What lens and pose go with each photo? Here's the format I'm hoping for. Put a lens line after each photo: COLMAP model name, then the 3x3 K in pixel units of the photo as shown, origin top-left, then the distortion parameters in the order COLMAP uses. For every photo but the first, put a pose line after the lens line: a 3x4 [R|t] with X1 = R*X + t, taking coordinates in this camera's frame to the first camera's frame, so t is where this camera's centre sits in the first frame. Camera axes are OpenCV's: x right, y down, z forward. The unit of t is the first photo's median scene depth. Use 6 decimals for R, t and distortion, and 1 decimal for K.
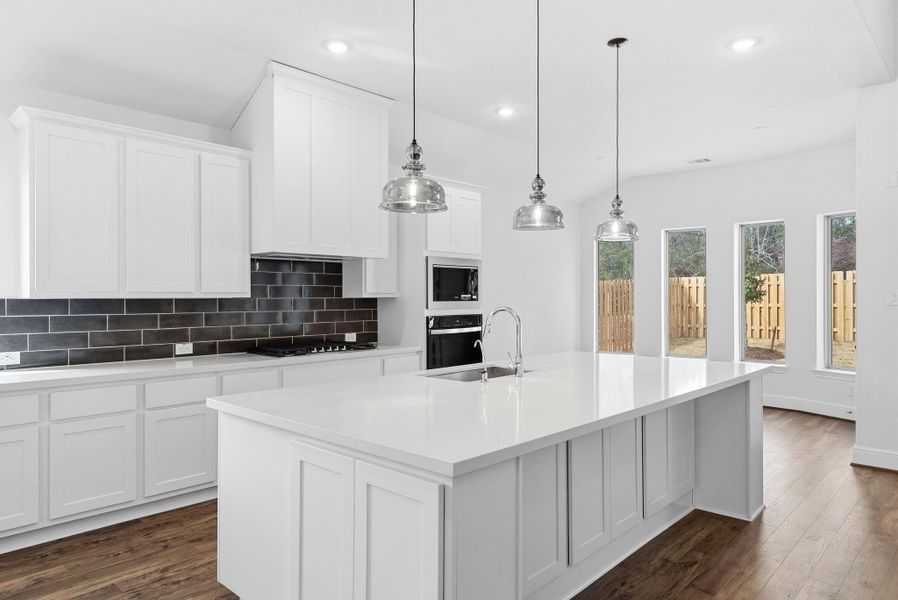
lens RADIAL K [[572.5, 0, 453.2], [0, 572.5, 293.6], [0, 0, 1]] dist [-0.006239, -0.001848]
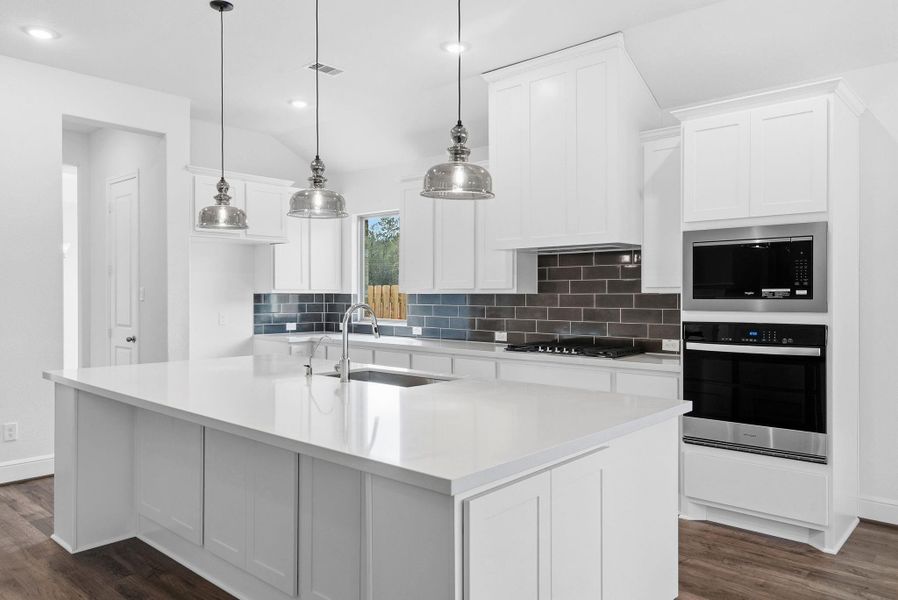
lens RADIAL K [[636.2, 0, 445.5], [0, 636.2, 300.1], [0, 0, 1]] dist [0.003278, -0.000417]
pose [[0.013635, 0.011094, -0.999845, 0.768088], [0.007162, 0.999912, 0.011193, 0.005106], [0.999881, -0.007314, 0.013554, 0.788288]]
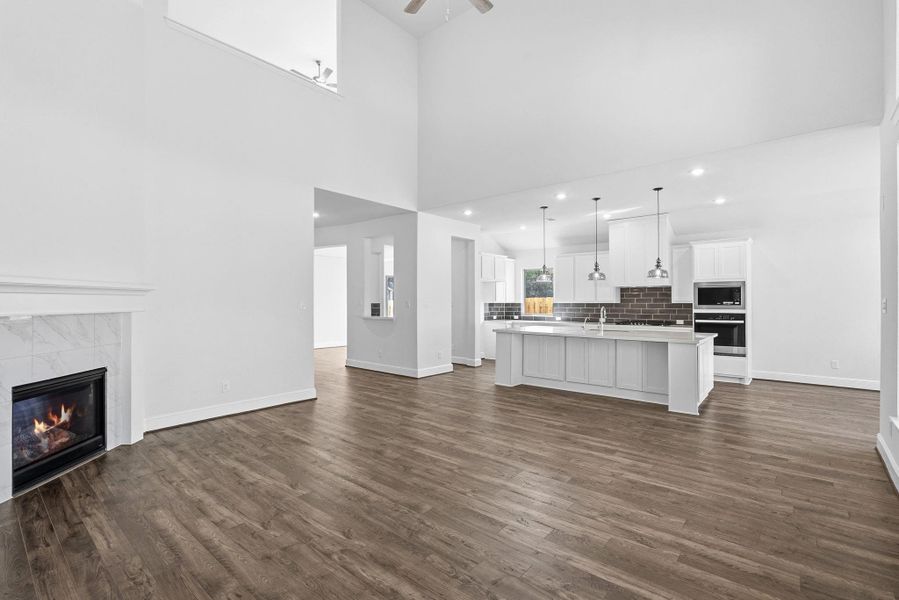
lens RADIAL K [[412.7, 0, 448.3], [0, 412.7, 301.2], [0, 0, 1]] dist [-0.001609, -0.000201]
pose [[0.040206, 0.000386, -0.999191, 1.495293], [0.008539, 0.999963, 0.000730, -0.009695], [0.999155, -0.008562, 0.040201, 0.100350]]
